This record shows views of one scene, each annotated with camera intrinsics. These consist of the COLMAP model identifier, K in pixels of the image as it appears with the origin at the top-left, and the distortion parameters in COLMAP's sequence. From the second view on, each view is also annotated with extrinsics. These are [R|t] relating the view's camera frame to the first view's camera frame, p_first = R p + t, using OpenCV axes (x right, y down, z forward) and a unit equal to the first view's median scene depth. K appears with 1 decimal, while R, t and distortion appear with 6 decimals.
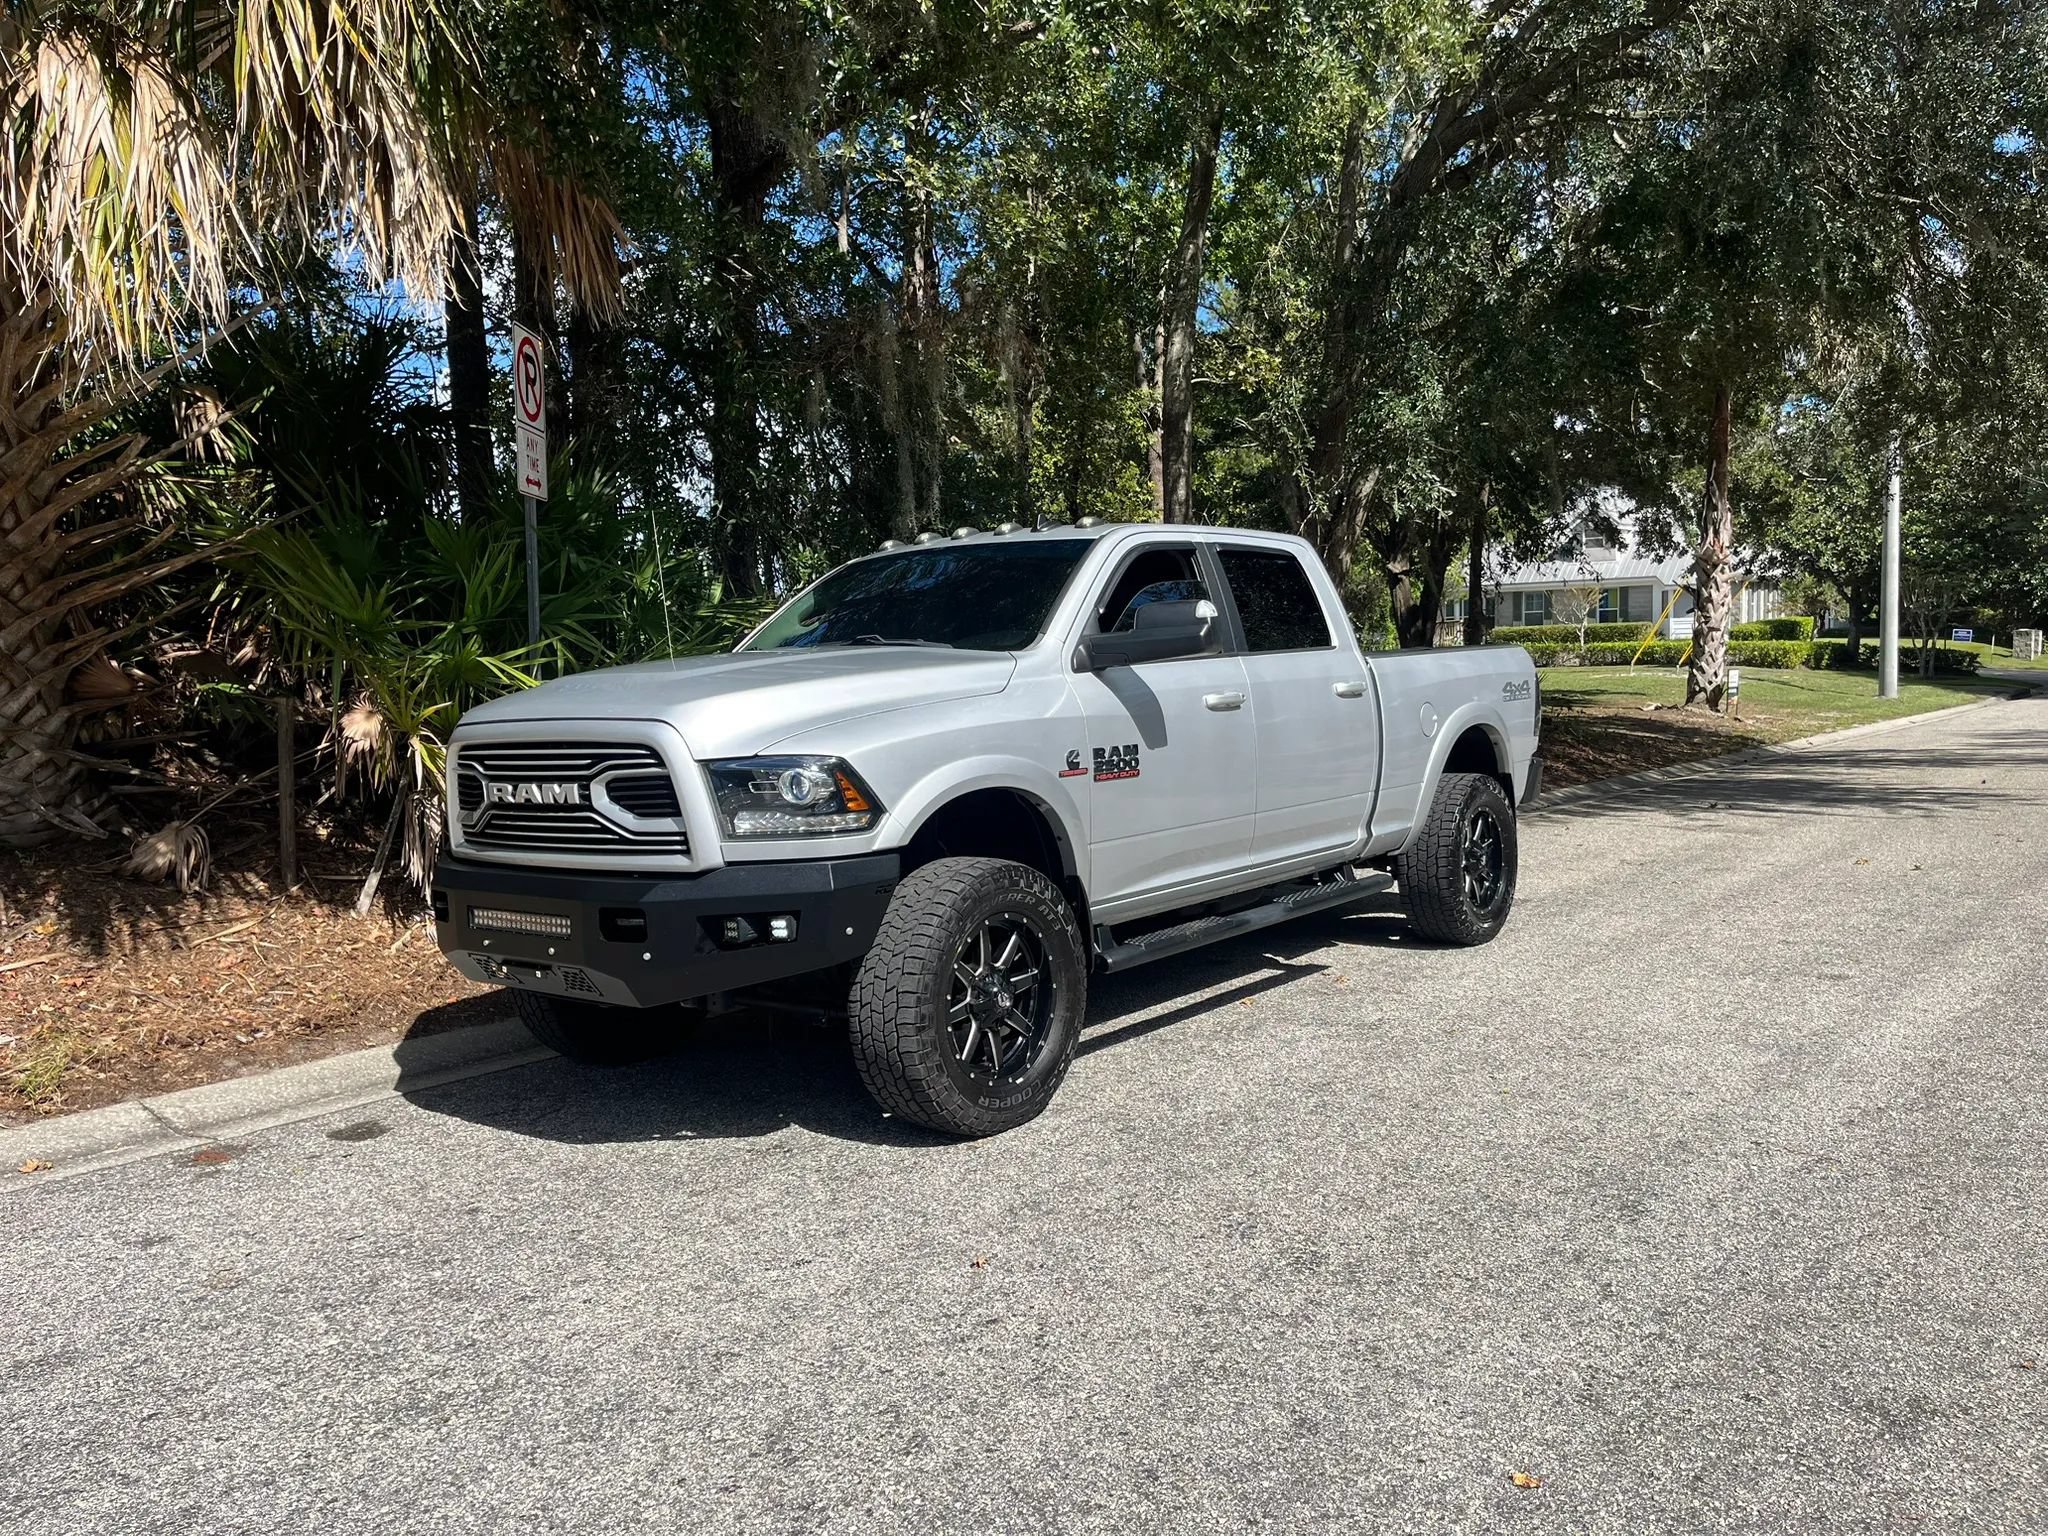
lens RADIAL K [[1599.8, 0, 1024.3], [0, 1599.8, 777.3], [0, 0, 1]] dist [0.072667, -0.088587]
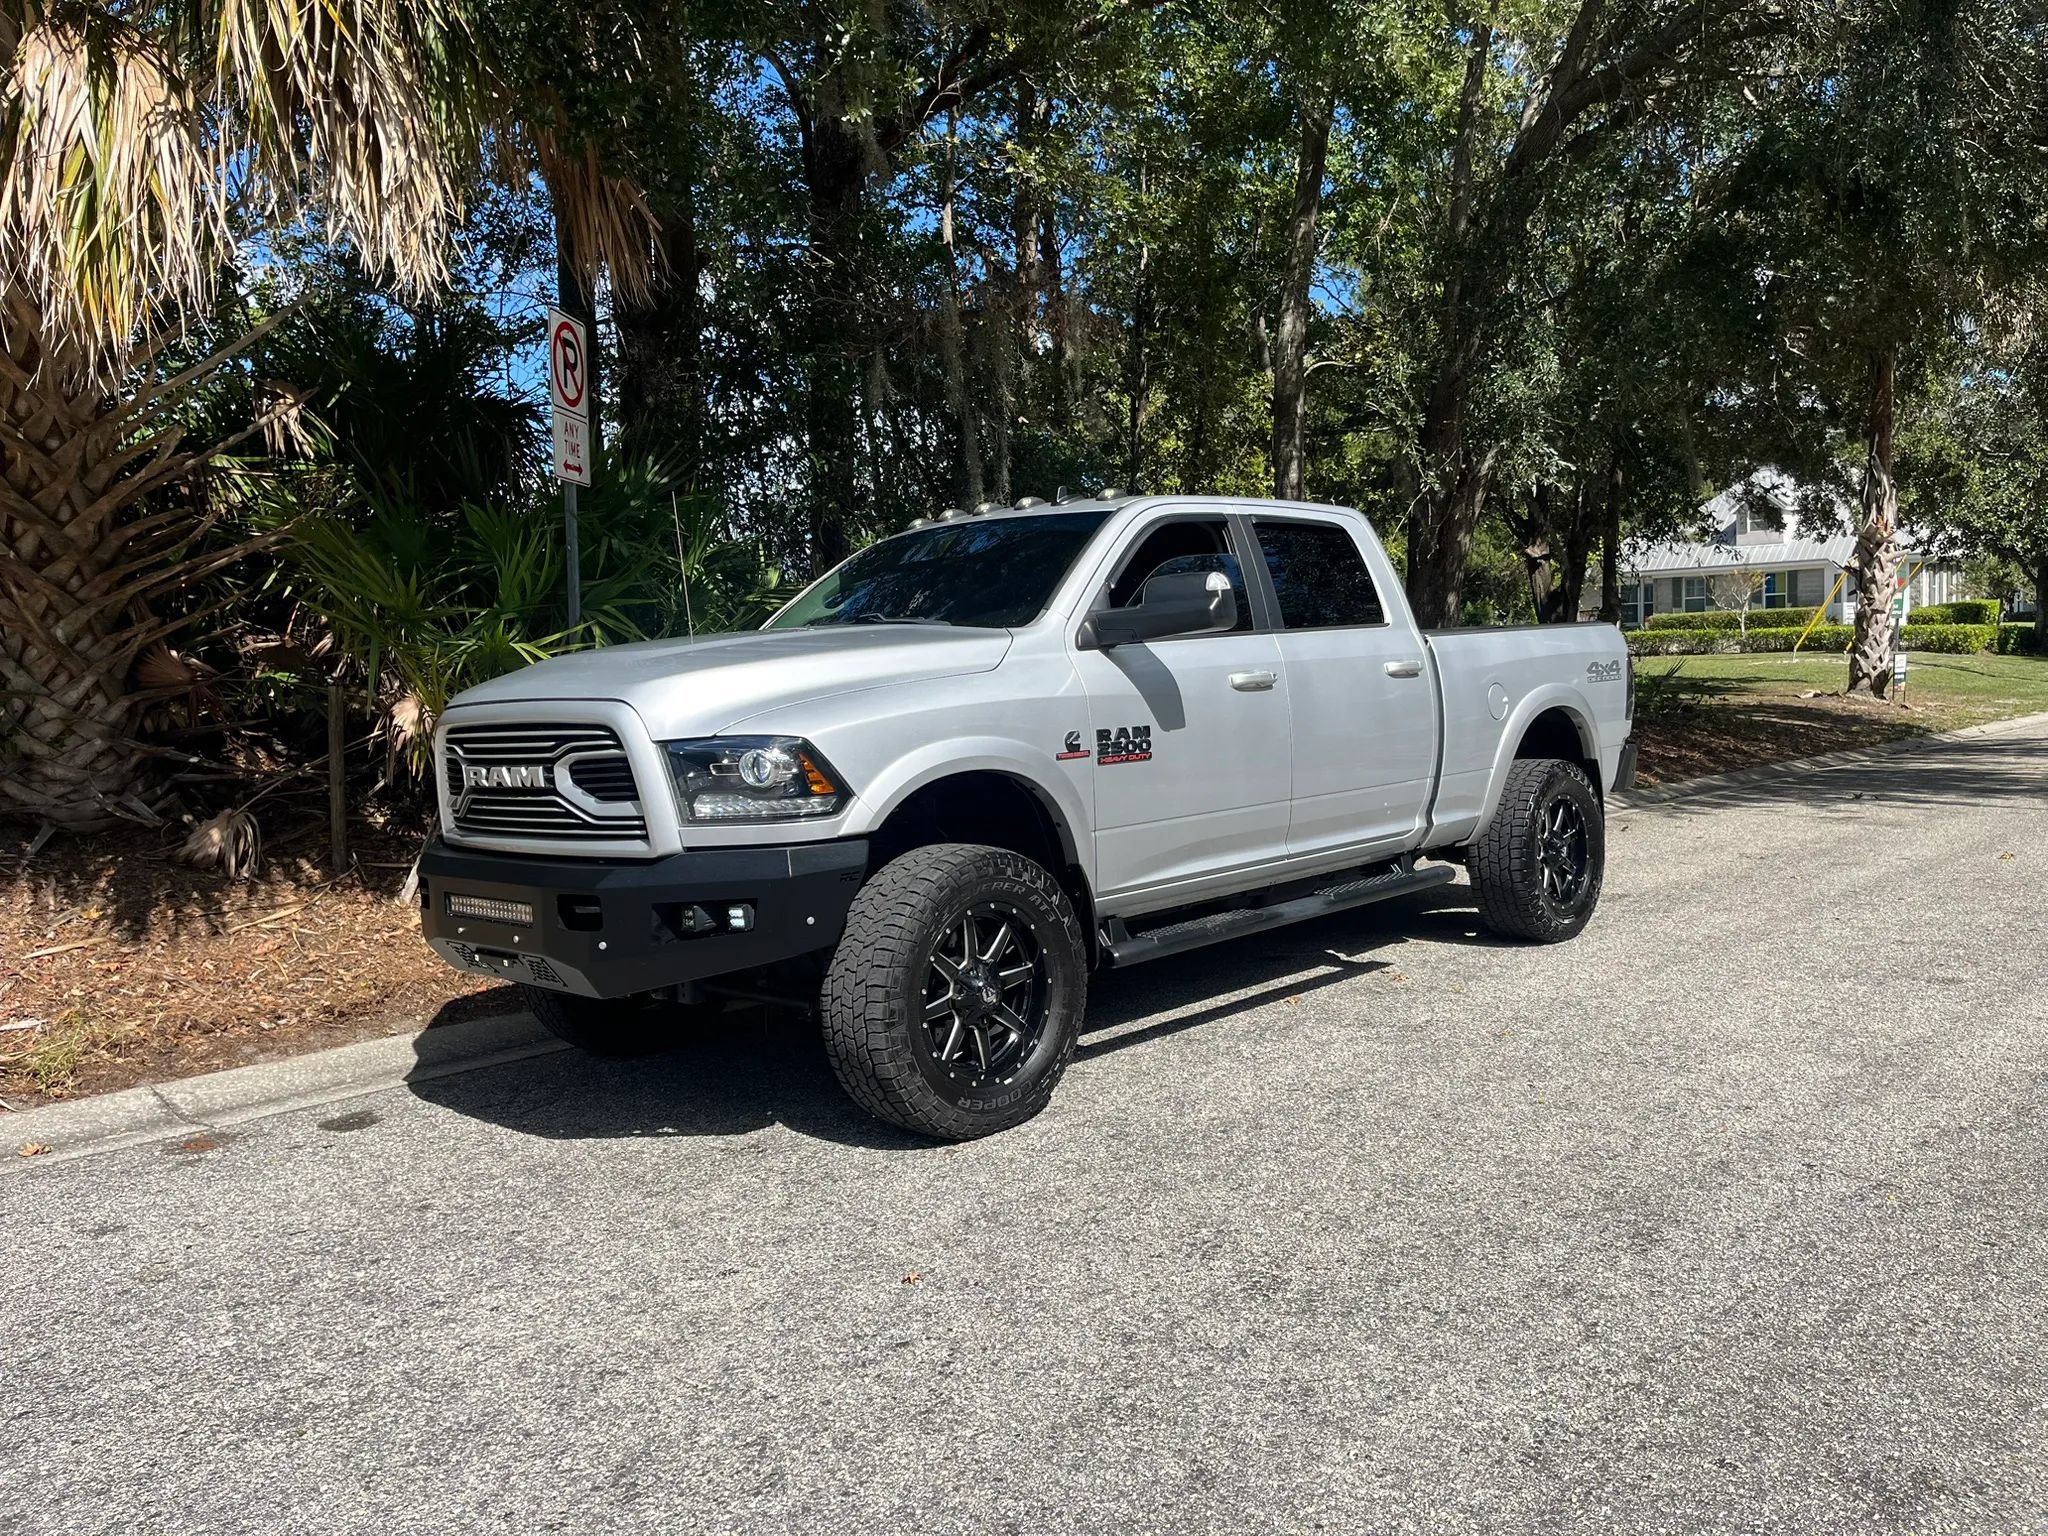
lens RADIAL K [[1594.0, 0, 1032.4], [0, 1594.0, 751.7], [0, 0, 1]] dist [0.078369, -0.102566]
pose [[0.995621, -0.002562, -0.093442, 0.081931], [0.001386, 0.999919, -0.012647, 0.005873], [0.093466, 0.012463, 0.995544, 0.050339]]
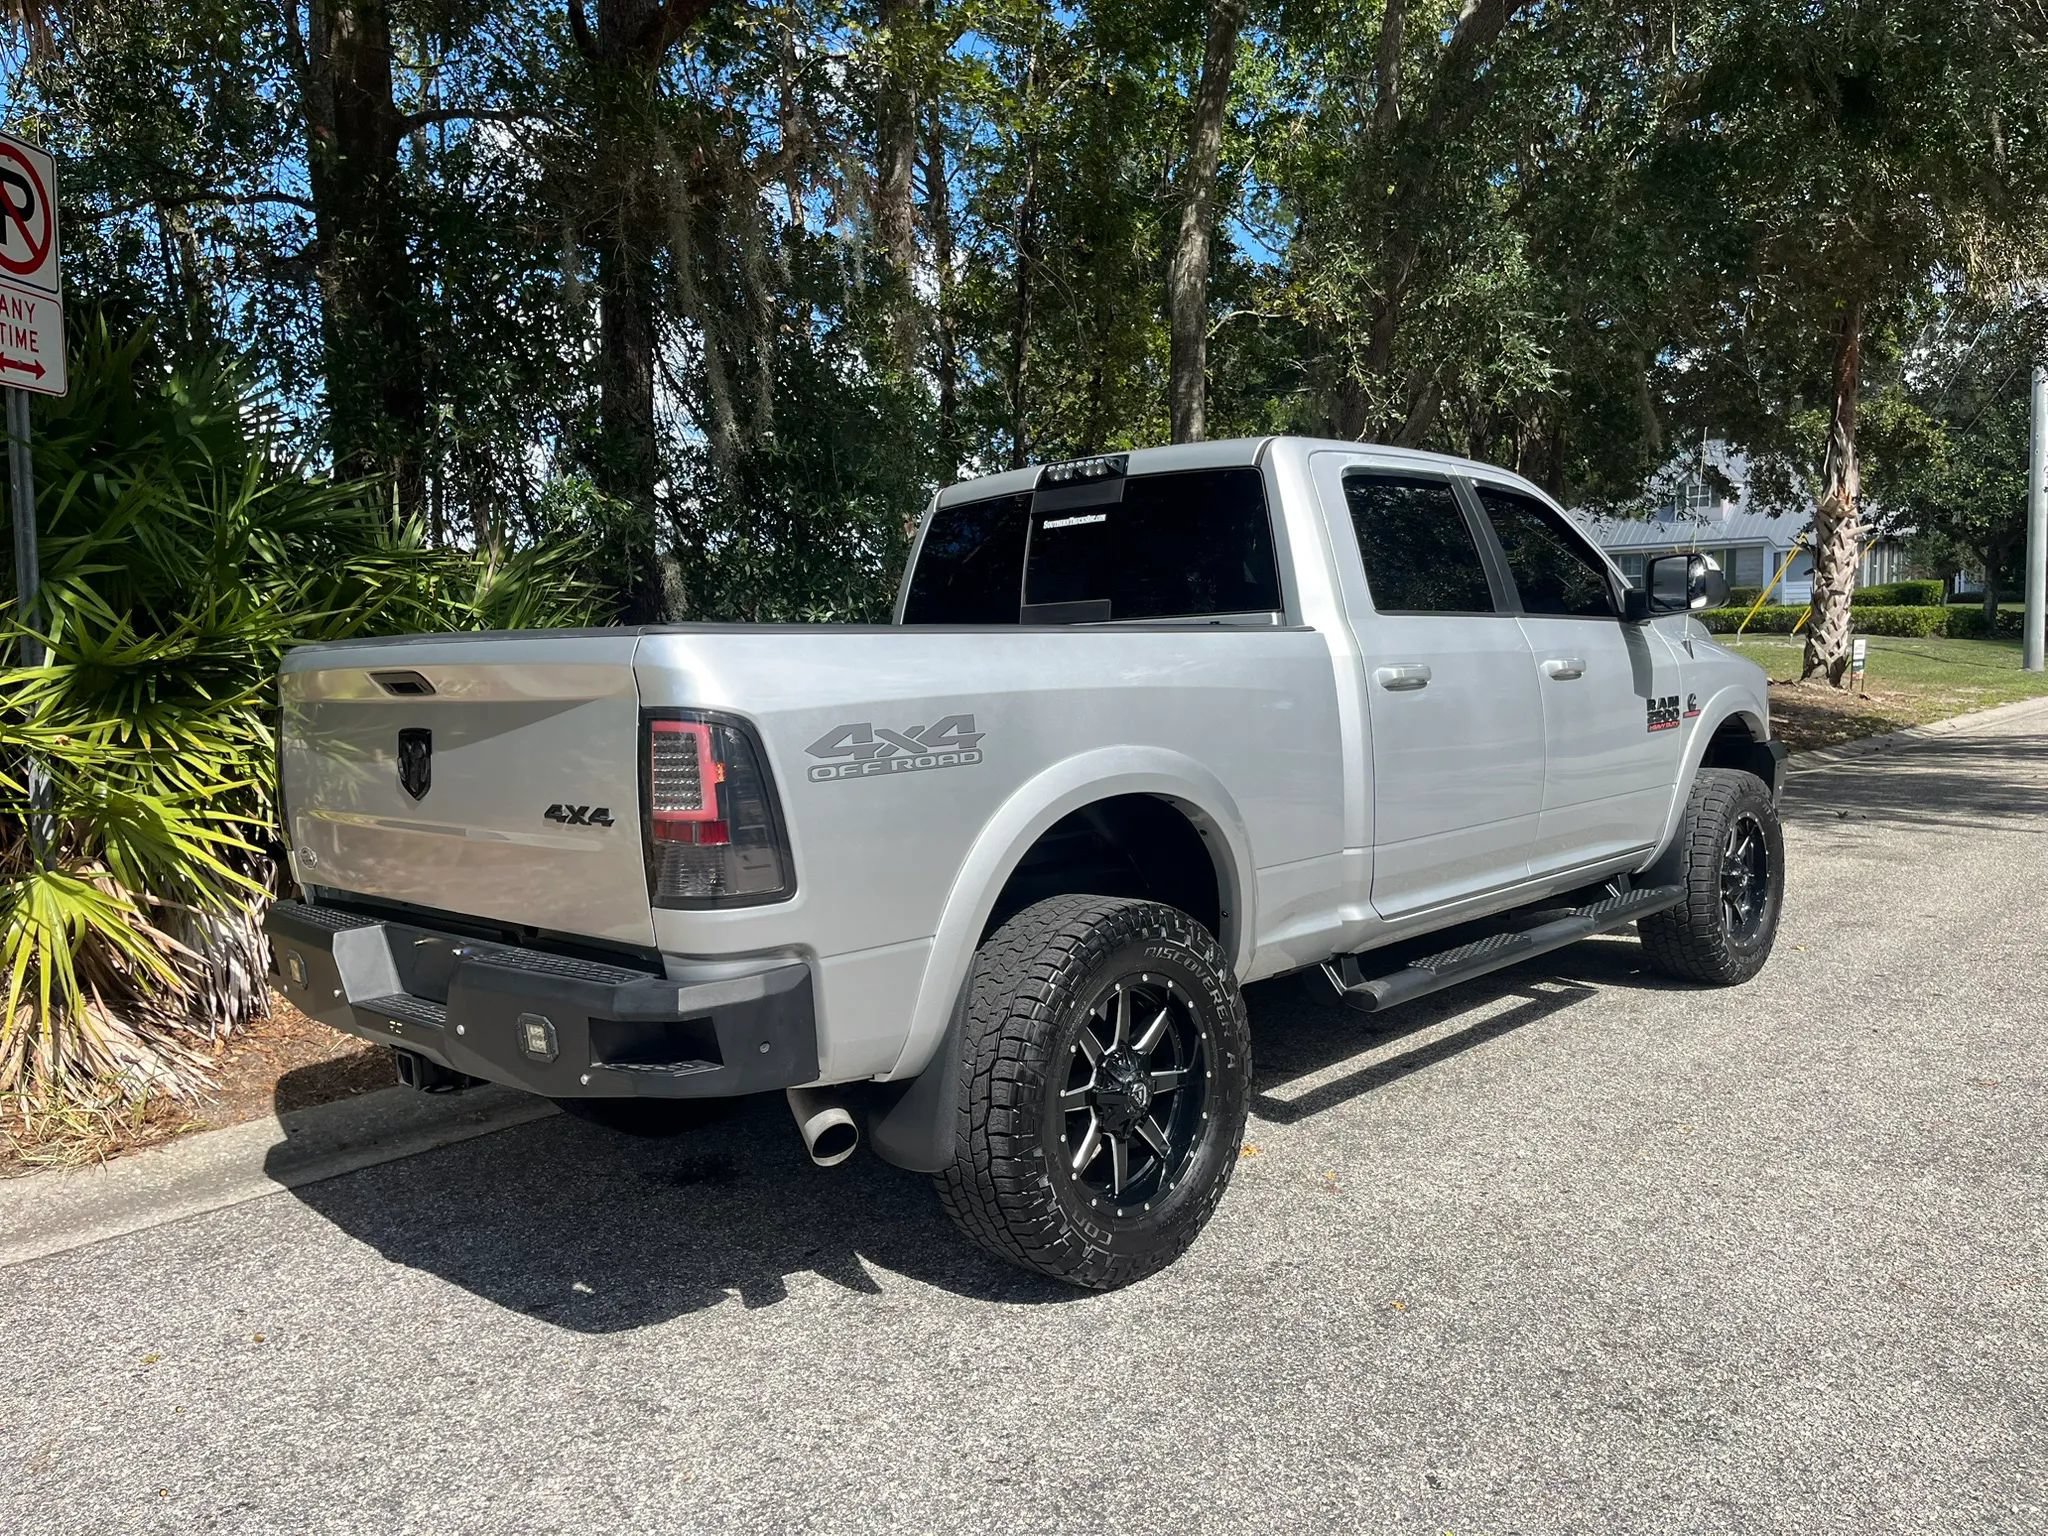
lens RADIAL K [[1559.3, 0, 1014.1], [0, 1559.3, 784.4], [0, 0, 1]] dist [0.070483, -0.091688]
pose [[0.997518, 0.004661, -0.070258, 0.171554], [-0.002829, 0.999654, 0.026142, -0.035775], [0.070356, -0.025879, 0.997186, 0.450340]]
